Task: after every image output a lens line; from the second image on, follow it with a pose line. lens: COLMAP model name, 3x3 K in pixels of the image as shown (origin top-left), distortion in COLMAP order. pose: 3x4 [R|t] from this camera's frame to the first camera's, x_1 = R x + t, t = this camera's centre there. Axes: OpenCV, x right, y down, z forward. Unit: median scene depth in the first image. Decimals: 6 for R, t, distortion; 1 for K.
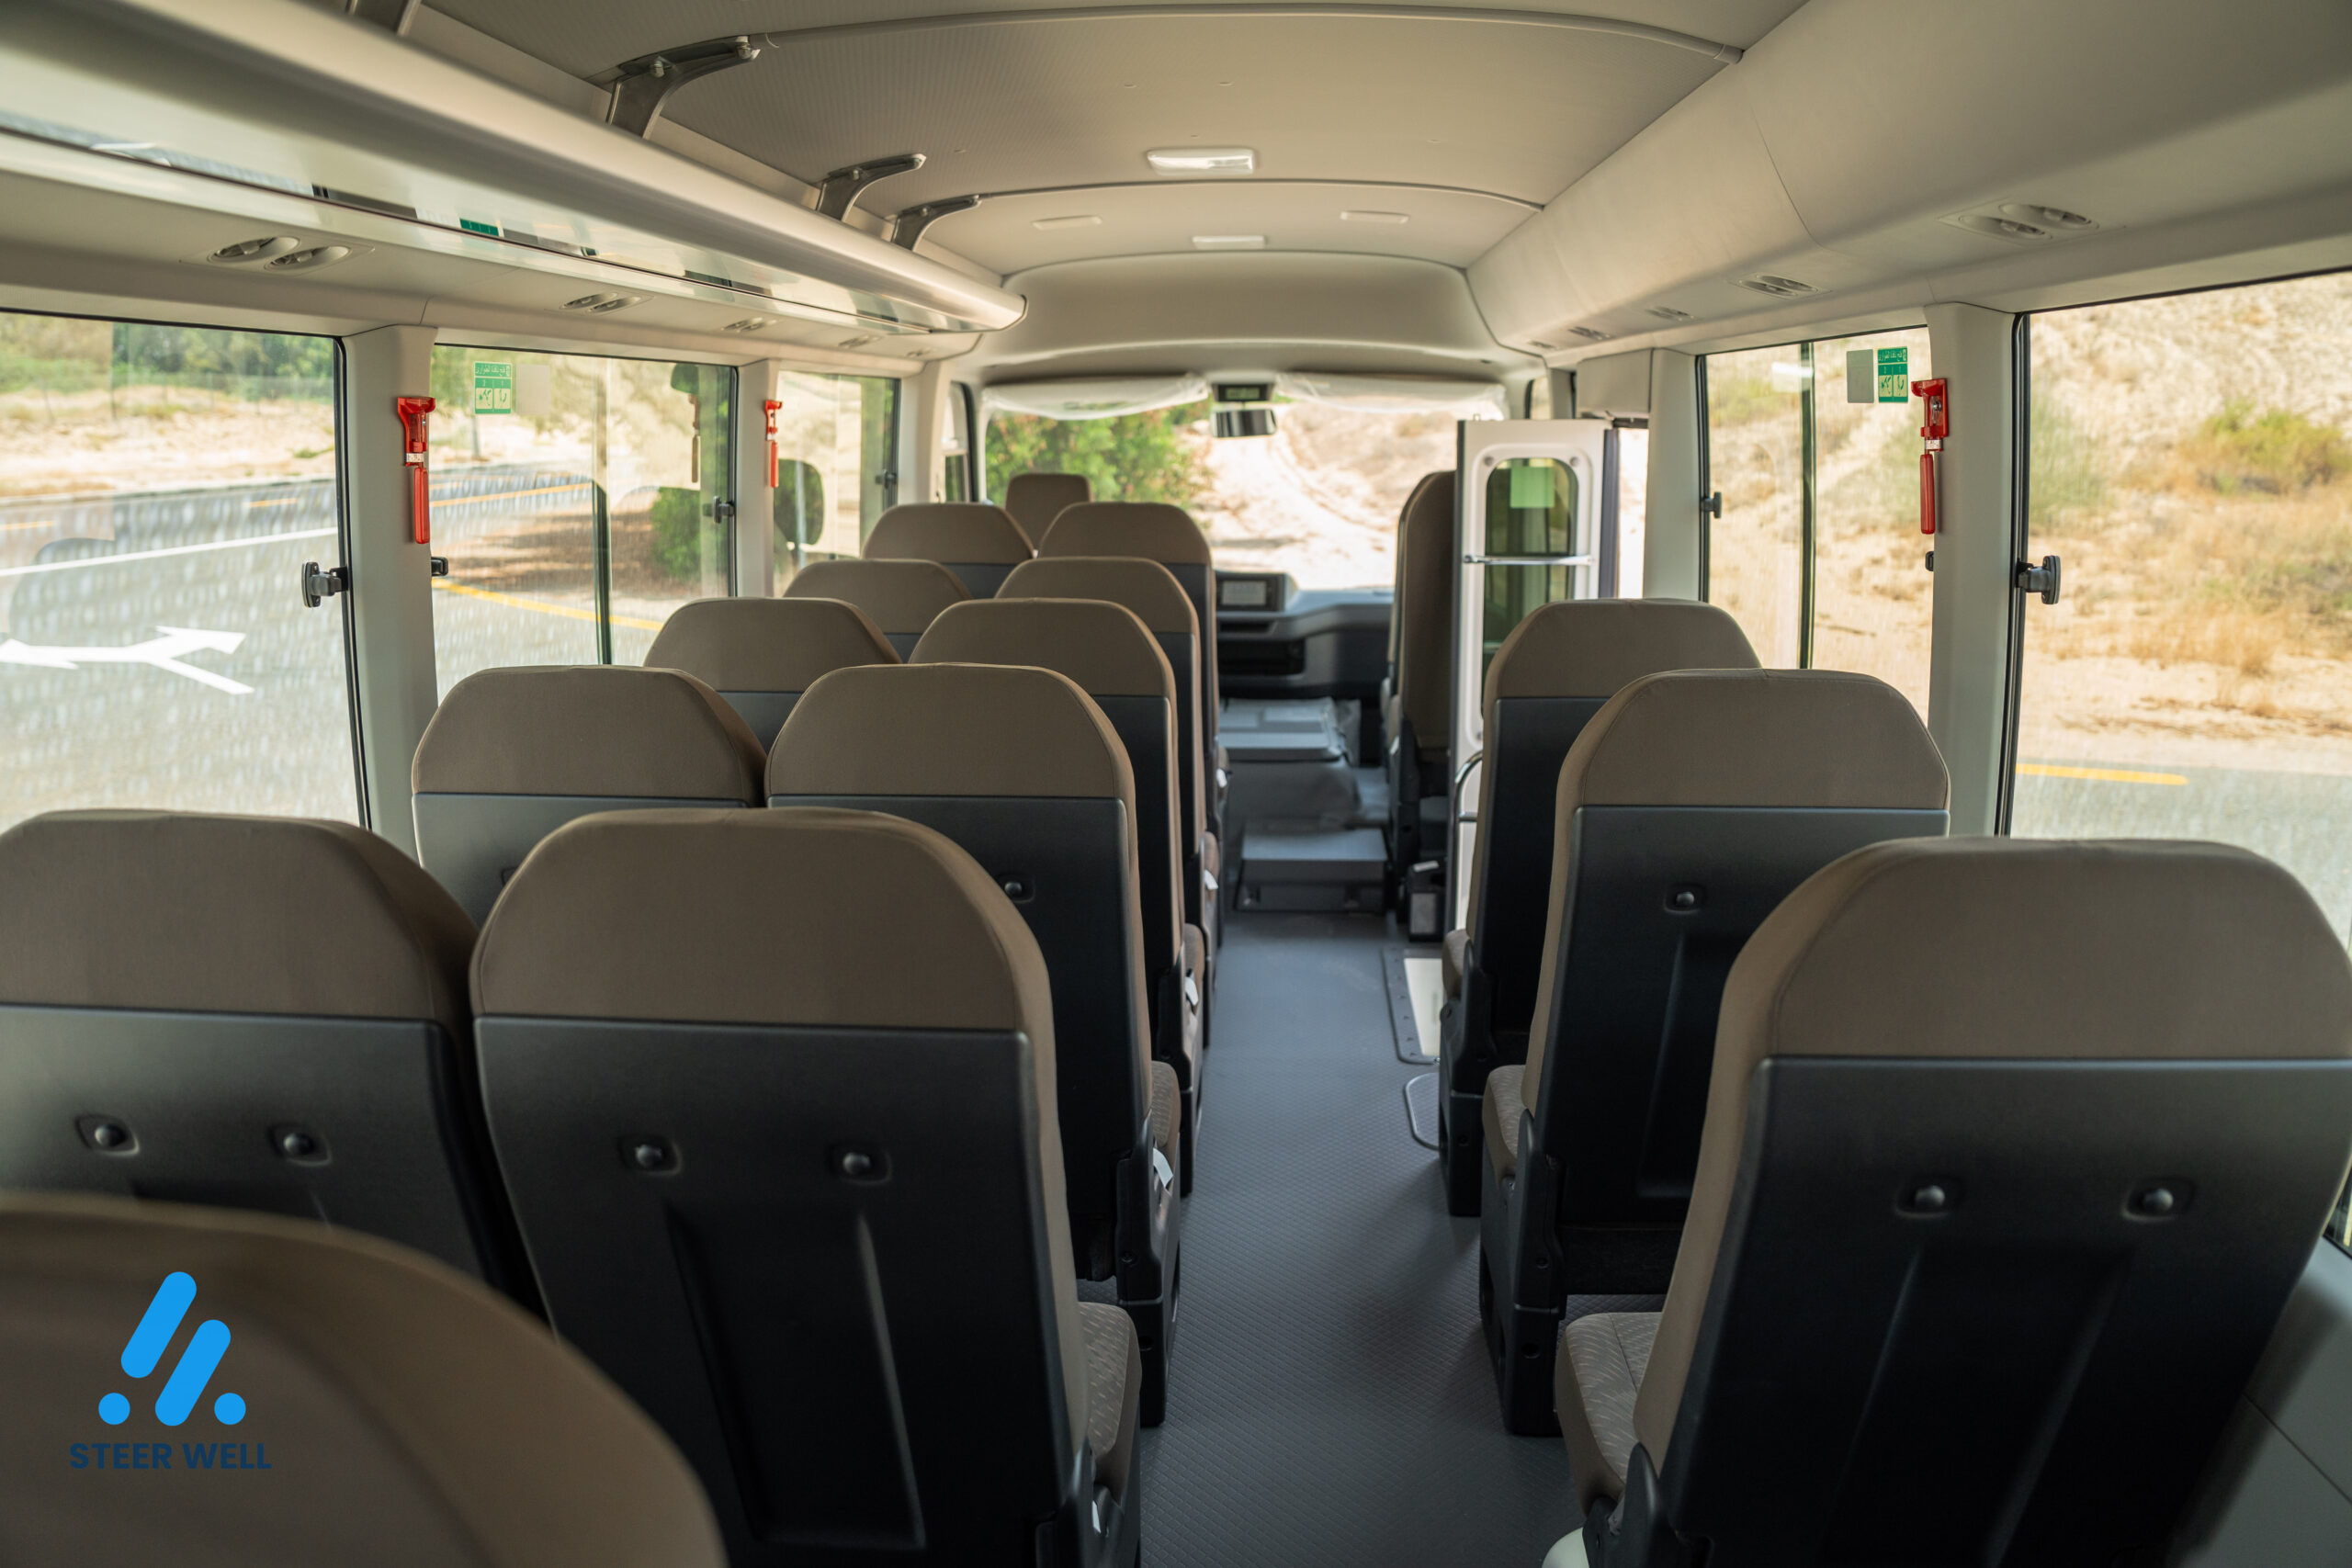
lens RADIAL K [[1641.0, 0, 1200.9], [0, 1641.0, 773.2], [0, 0, 1]] dist [-0.043837, 0.002354]
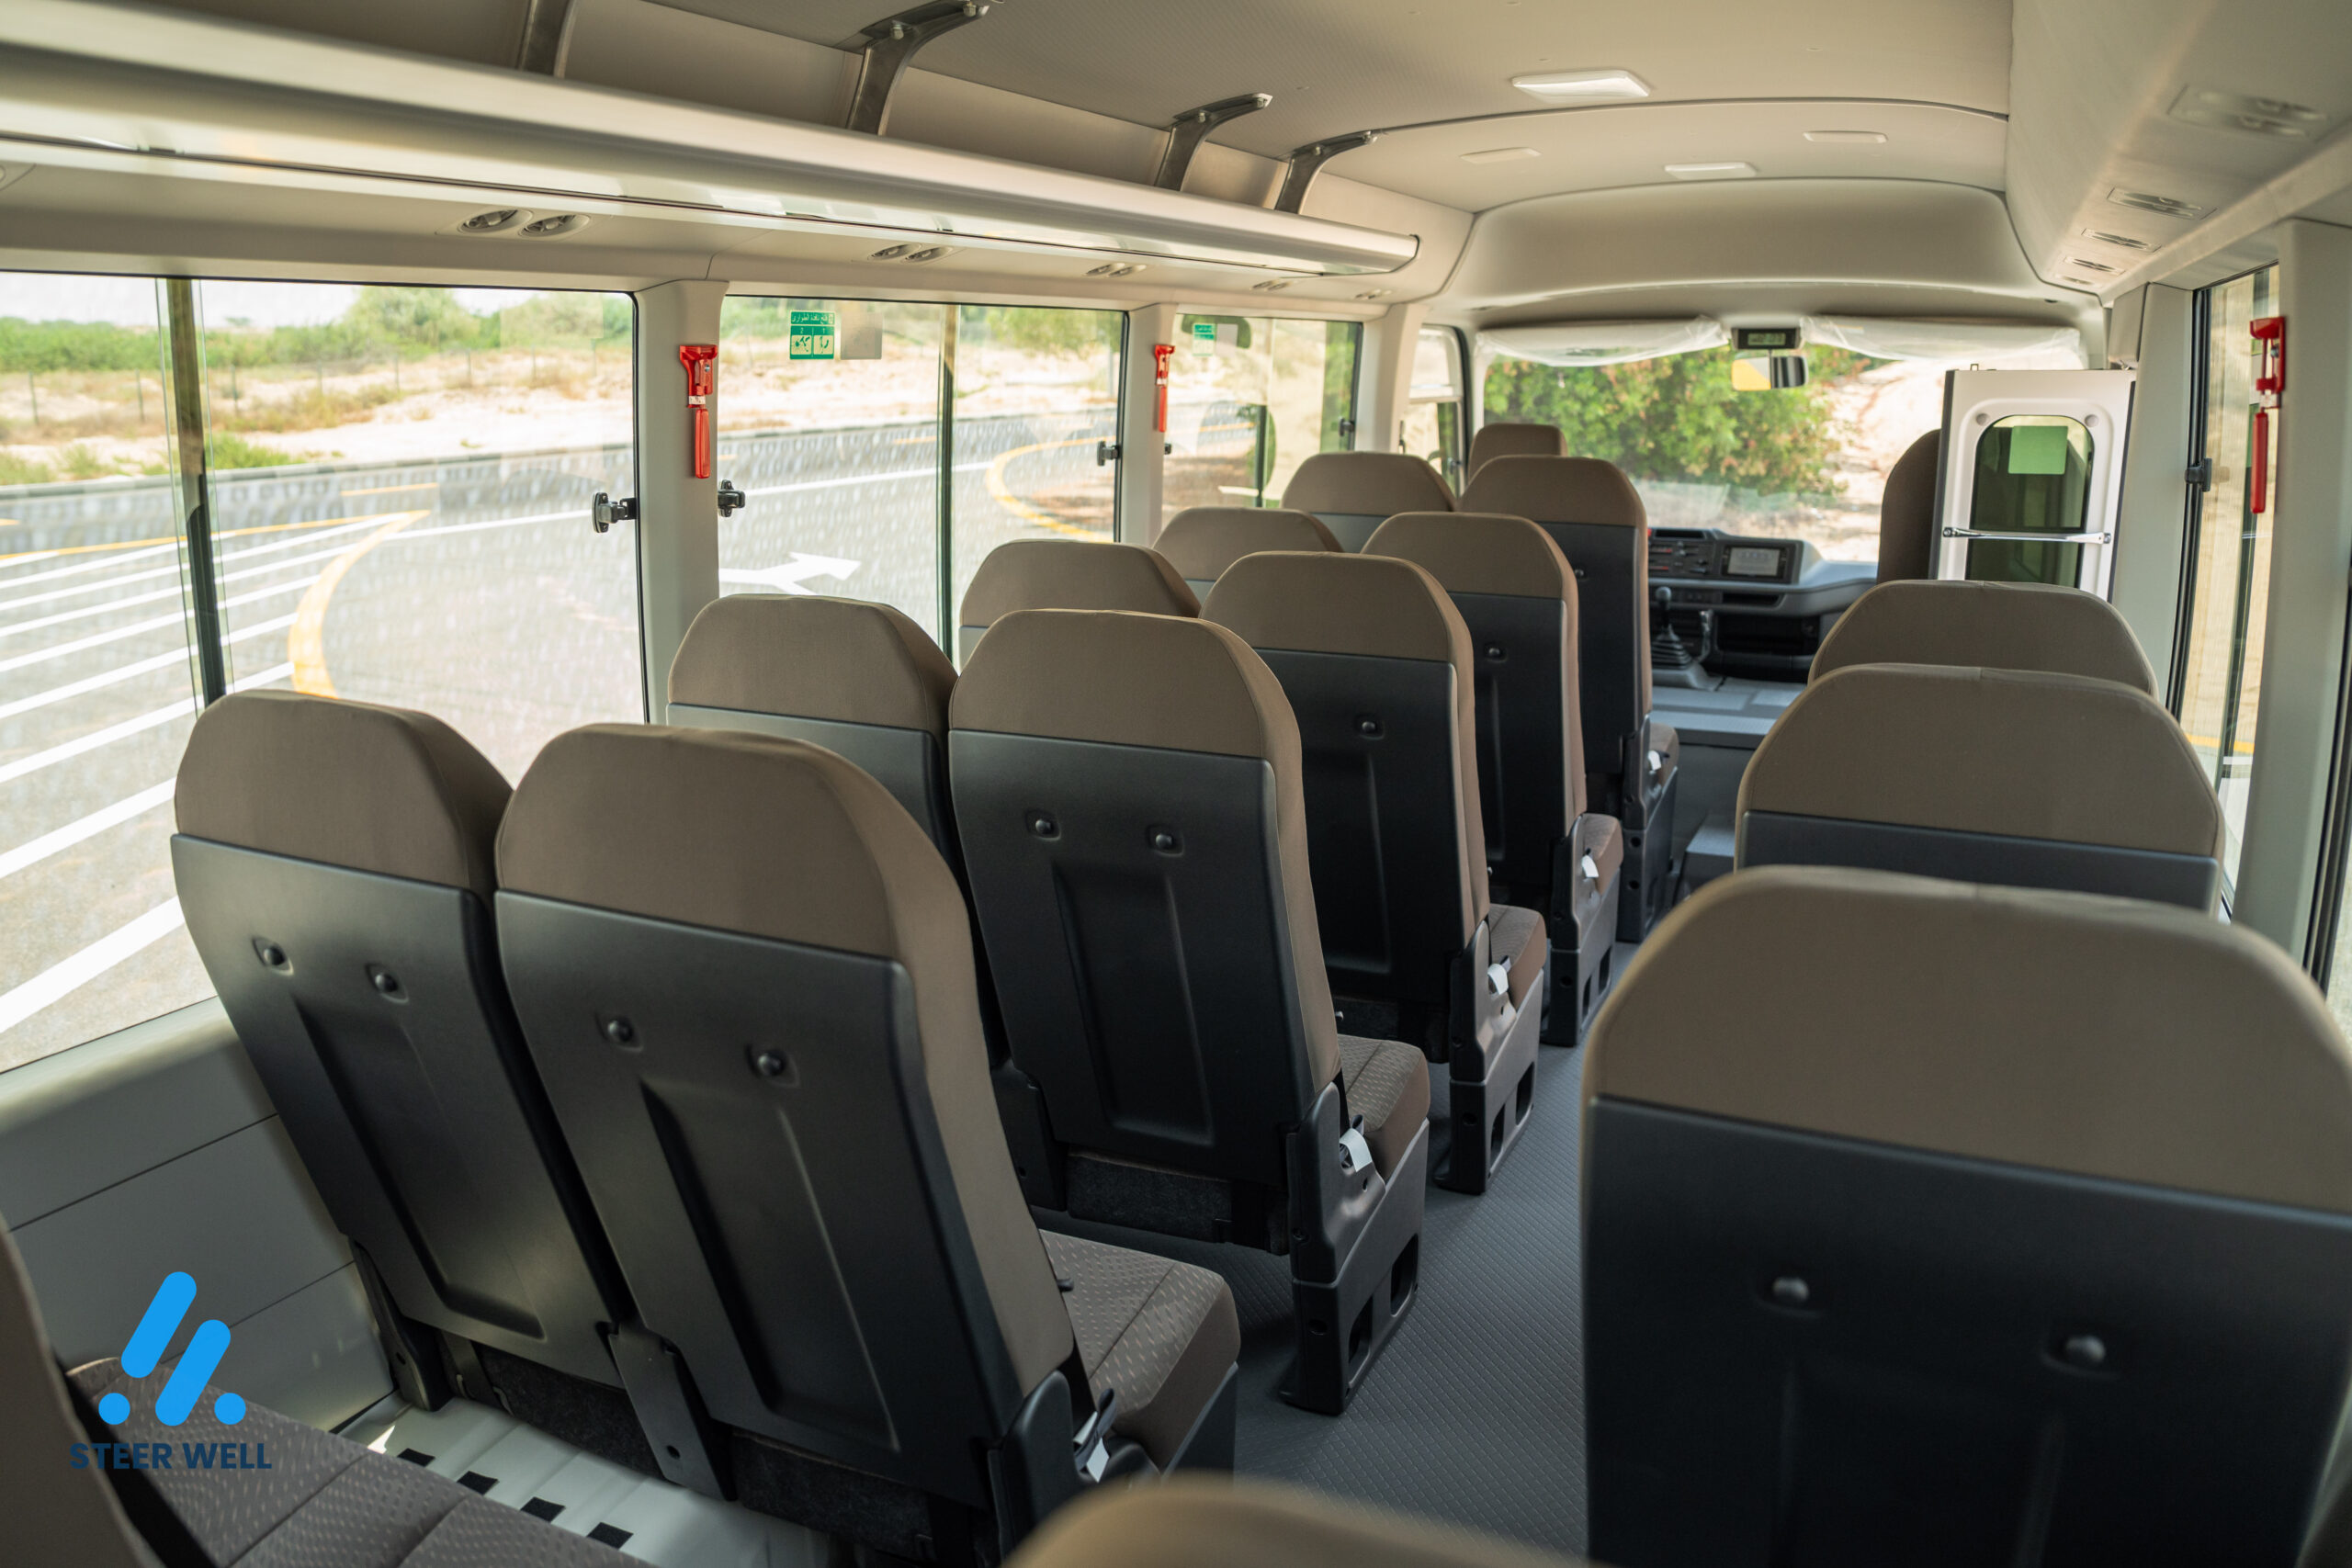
lens RADIAL K [[1700.7, 0, 1156.8], [0, 1700.7, 778.4], [0, 0, 1]] dist [-0.119579, 0.124533]
pose [[0.915183, 0.092253, -0.392337, 0.122312], [-0.081519, 0.995701, 0.043972, -0.005858], [0.394707, -0.008260, 0.918770, 0.029747]]
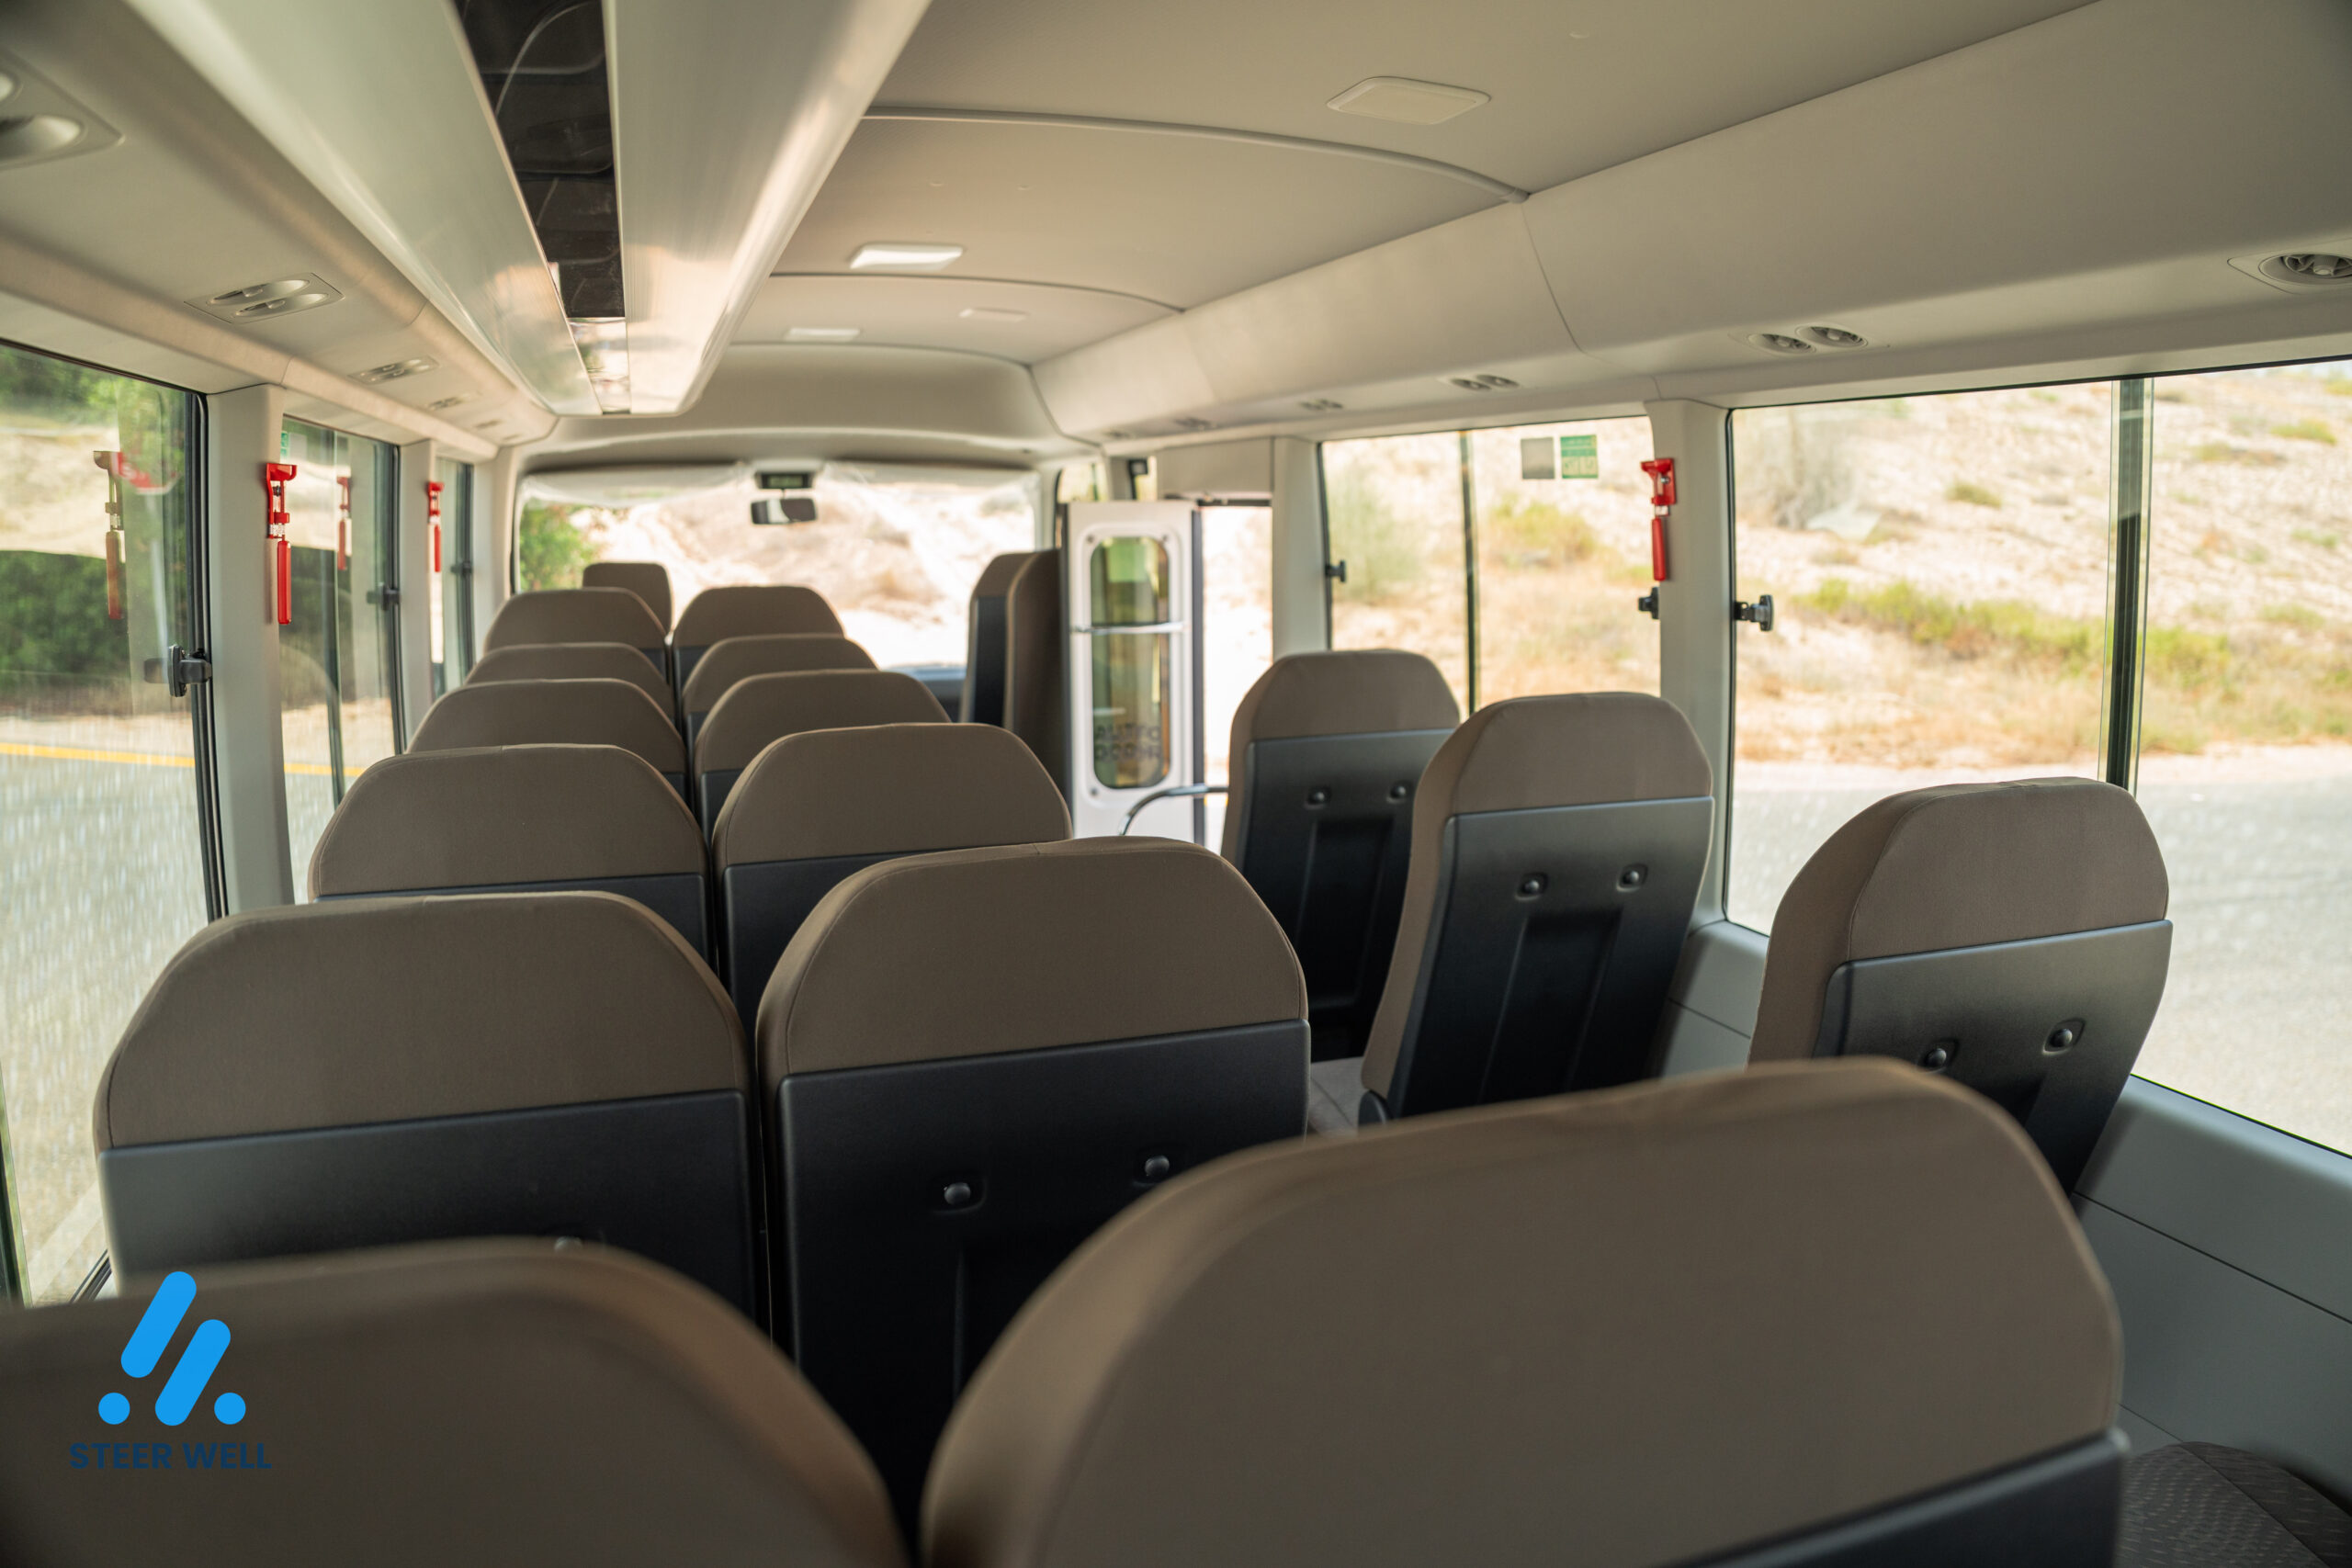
lens RADIAL K [[1612.8, 0, 1177.3], [0, 1612.8, 765.5], [0, 0, 1]] dist [-0.116006, 0.097325]
pose [[0.926682, -0.059929, 0.371037, -0.154892], [0.081217, 0.995811, -0.042003, 0.006461], [-0.366965, 0.069058, 0.927668, 0.003445]]
